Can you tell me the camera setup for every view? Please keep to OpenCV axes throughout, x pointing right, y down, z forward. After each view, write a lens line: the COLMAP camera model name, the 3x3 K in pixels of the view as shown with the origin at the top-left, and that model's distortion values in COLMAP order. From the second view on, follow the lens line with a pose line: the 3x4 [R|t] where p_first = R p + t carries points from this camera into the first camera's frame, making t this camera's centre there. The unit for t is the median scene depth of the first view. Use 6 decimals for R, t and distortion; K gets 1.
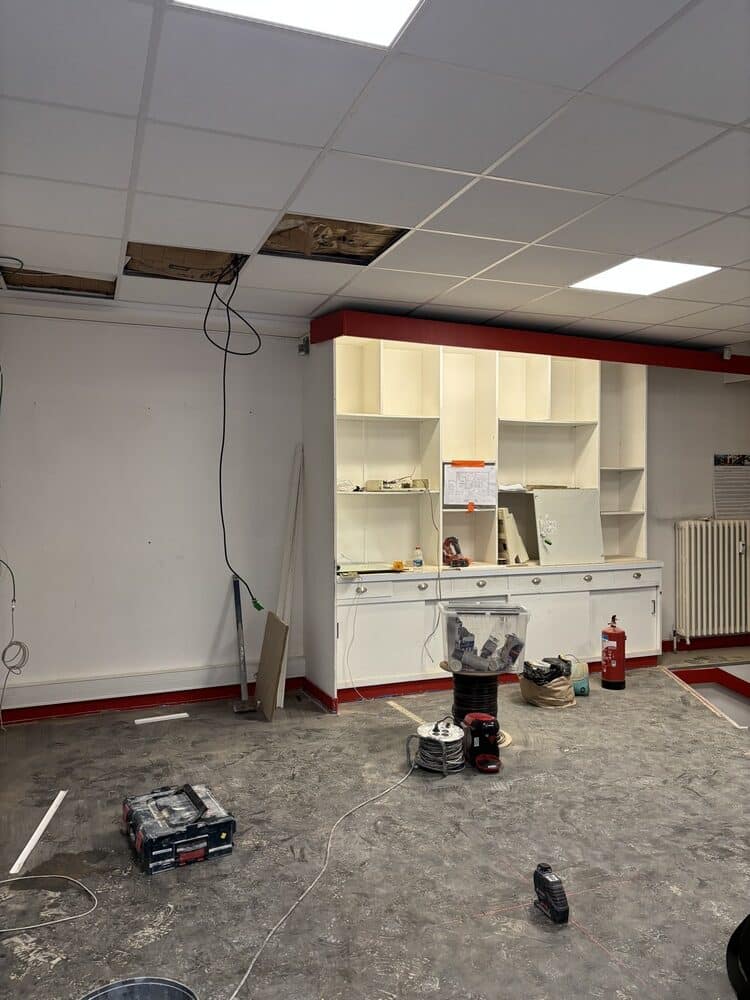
lens RADIAL K [[744.2, 0, 371.7], [0, 744.2, 497.2], [0, 0, 1]] dist [0.038943, -0.050600]
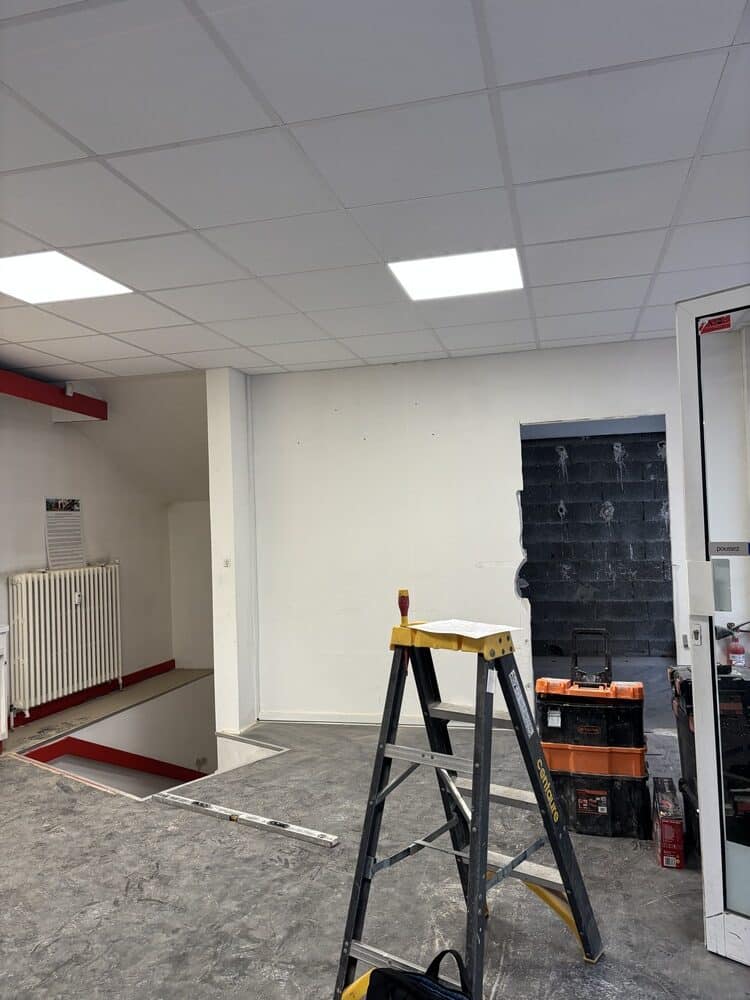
lens RADIAL K [[744.2, 0, 379.6], [0, 744.2, 497.8], [0, 0, 1]] dist [0.038943, -0.050600]
pose [[0.564194, 0.011423, 0.825563, -0.064505], [0.039355, 0.998396, -0.040710, -0.005399], [-0.824704, 0.055458, 0.562839, 0.159392]]
